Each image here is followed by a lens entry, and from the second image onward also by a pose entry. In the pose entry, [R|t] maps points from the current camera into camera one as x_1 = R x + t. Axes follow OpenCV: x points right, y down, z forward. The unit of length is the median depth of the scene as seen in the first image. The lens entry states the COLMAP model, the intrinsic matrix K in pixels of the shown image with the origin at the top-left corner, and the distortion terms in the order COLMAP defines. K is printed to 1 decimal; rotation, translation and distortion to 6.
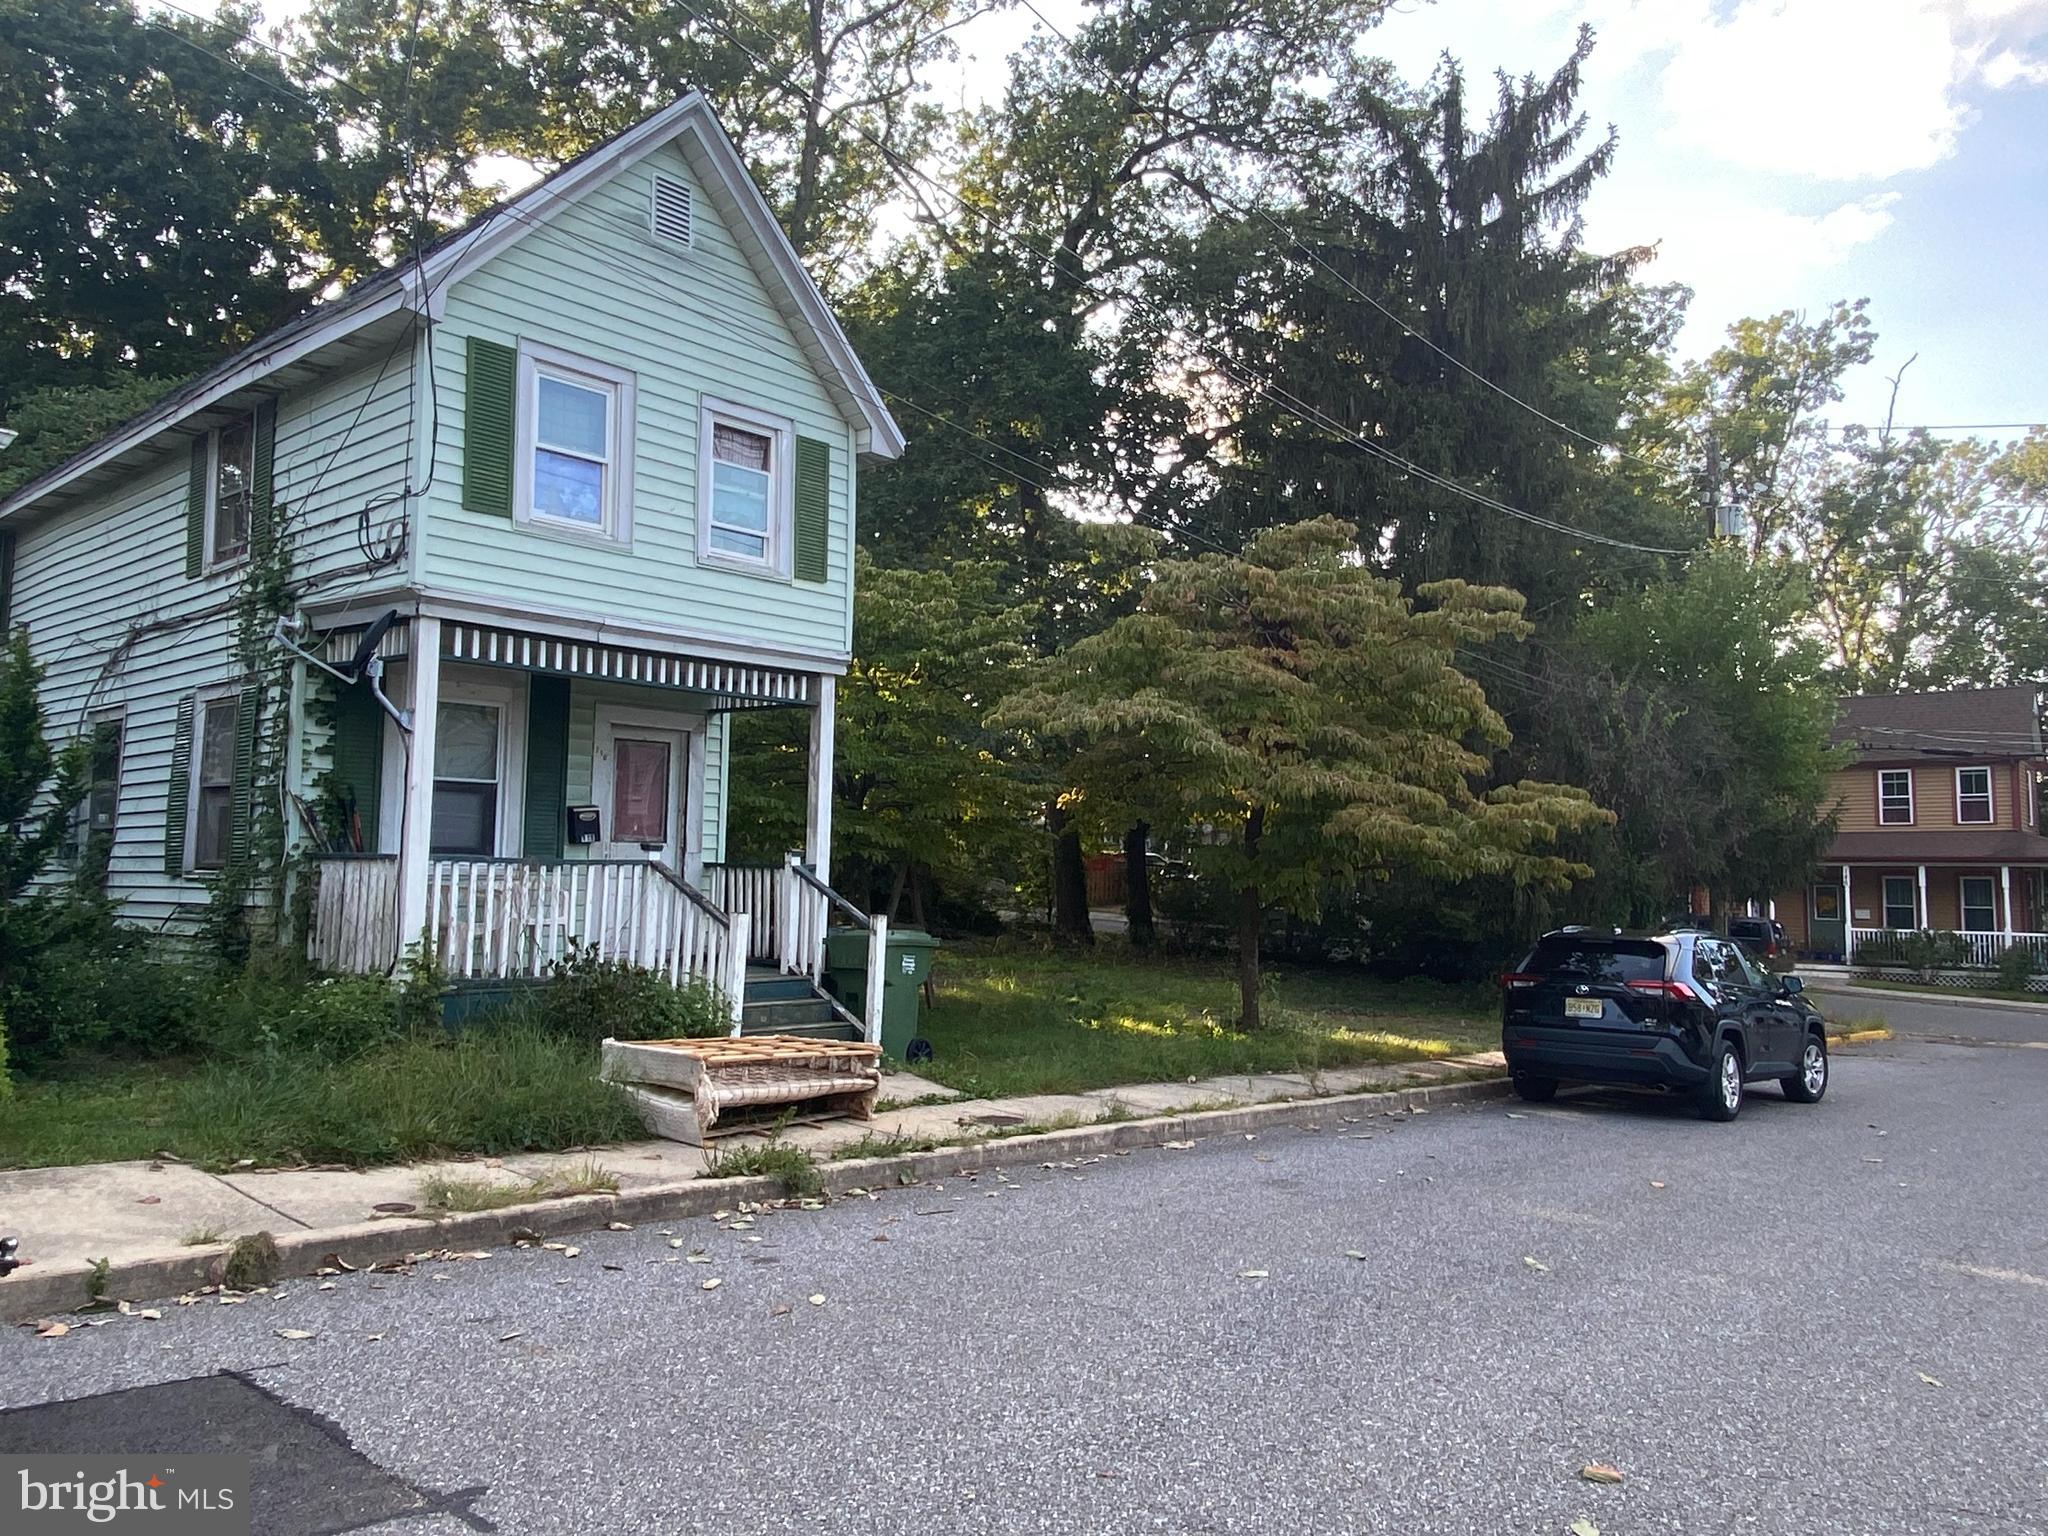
lens RADIAL K [[1483.2, 0, 1024.0], [0, 1483.2, 768.0], [0, 0, 1]] dist [0.005303, -0.000558]
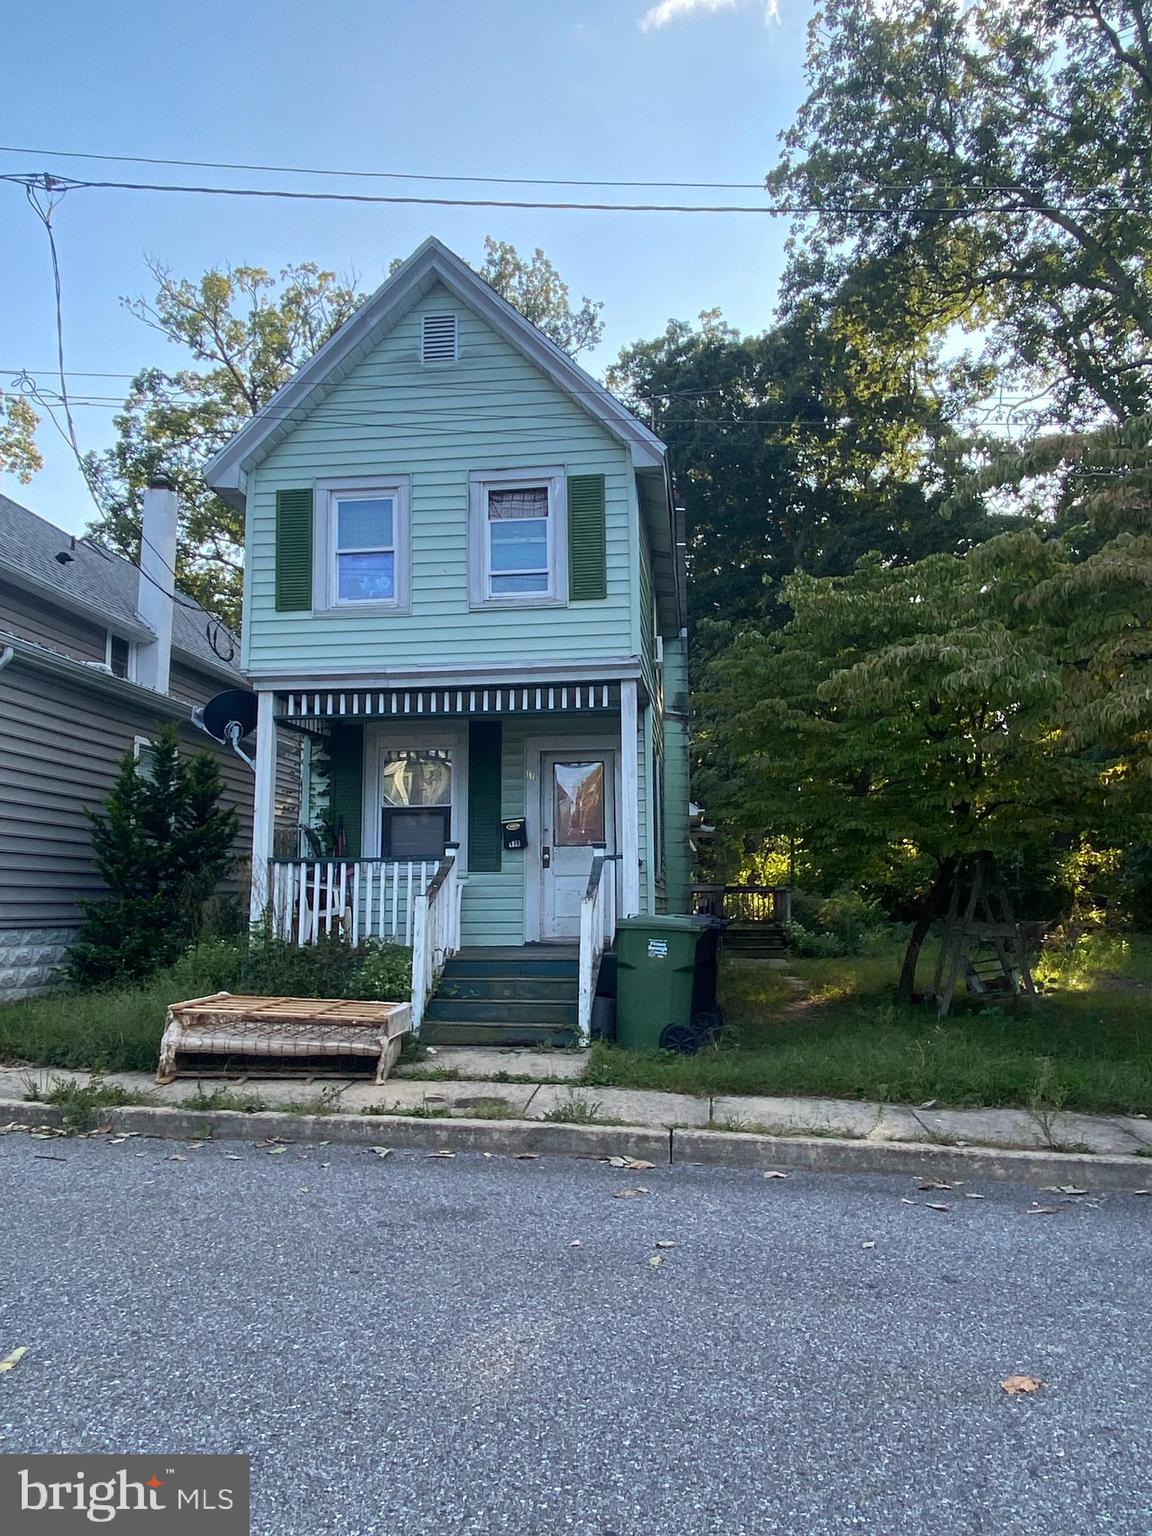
lens RADIAL K [[1112.4, 0, 576.0], [0, 1112.4, 768.0], [0, 0, 1]] dist [0.005303, -0.000558]
pose [[0.570686, -0.118999, -0.812500, 0.571611], [0.076044, 0.992851, -0.092001, 0.083665], [0.817640, -0.009282, 0.575655, 0.570710]]
